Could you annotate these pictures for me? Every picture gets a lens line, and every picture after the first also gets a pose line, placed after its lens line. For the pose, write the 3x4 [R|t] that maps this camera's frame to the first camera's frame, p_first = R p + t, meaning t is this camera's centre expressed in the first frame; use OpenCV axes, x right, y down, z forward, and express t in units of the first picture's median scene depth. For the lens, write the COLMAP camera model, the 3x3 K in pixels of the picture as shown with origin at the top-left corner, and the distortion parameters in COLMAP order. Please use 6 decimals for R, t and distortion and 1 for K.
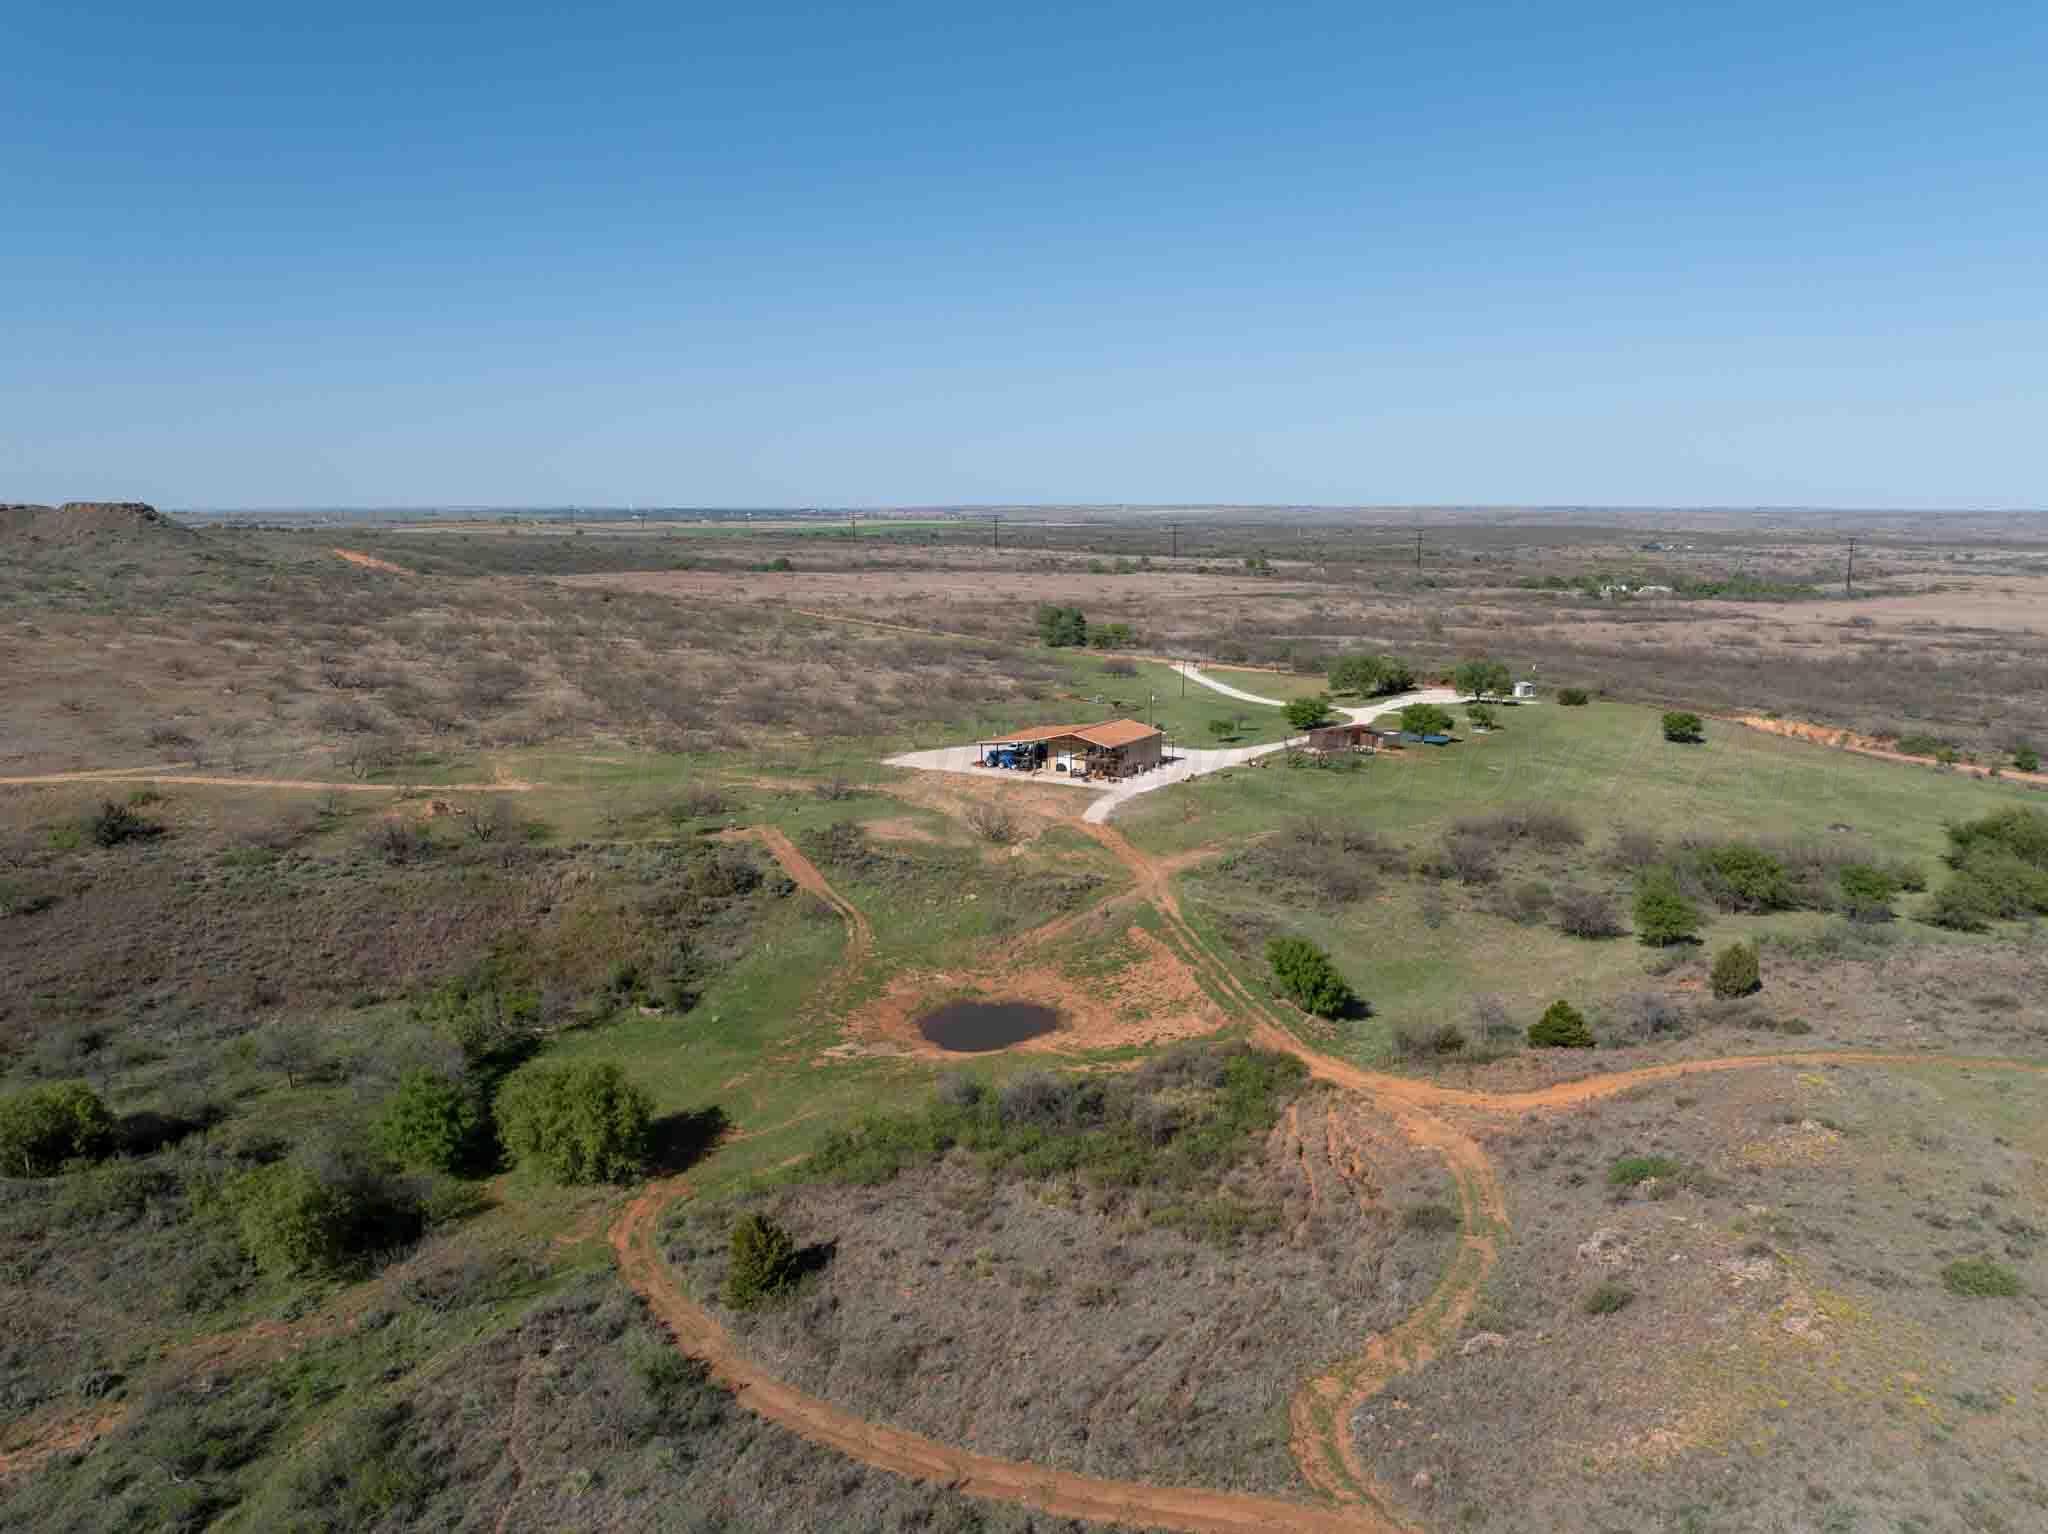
lens RADIAL K [[1472.5, 0, 1024.0], [0, 1472.5, 767.0], [0, 0, 1]] dist [-0.029820, 0.000354]
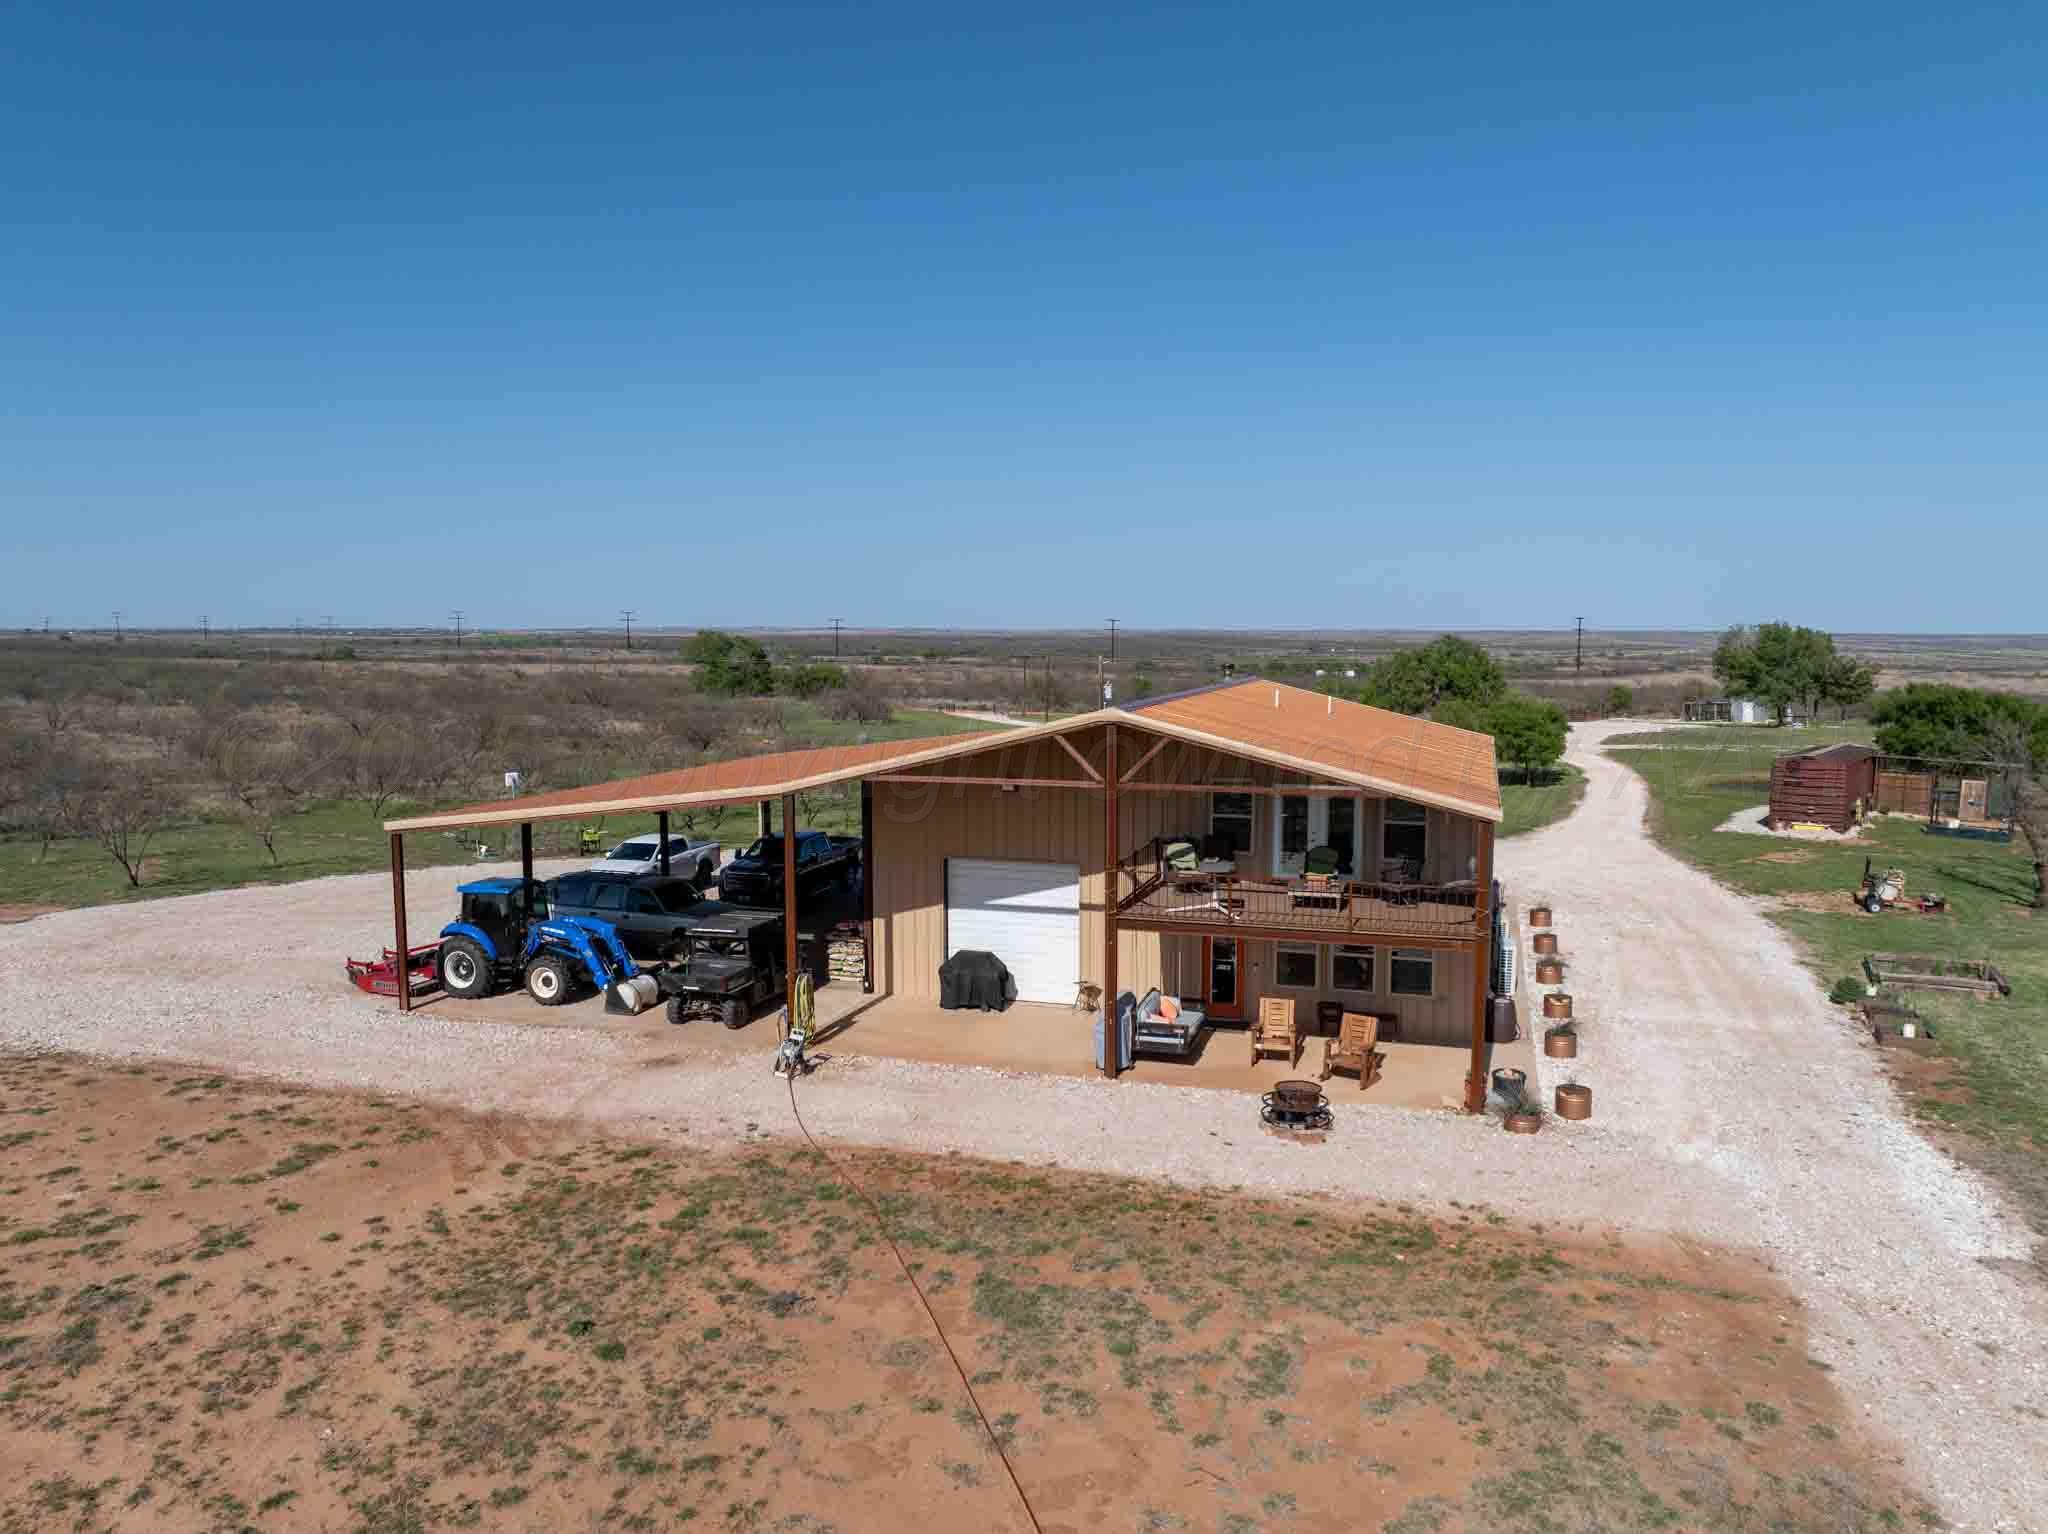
lens RADIAL K [[1472.5, 0, 1024.0], [0, 1472.5, 767.0], [0, 0, 1]] dist [-0.029820, 0.000354]
pose [[0.971014, -0.021756, 0.238029, -0.003516], [0.042065, 0.995860, -0.080578, -0.008566], [-0.235290, 0.088255, 0.967910, 0.842631]]
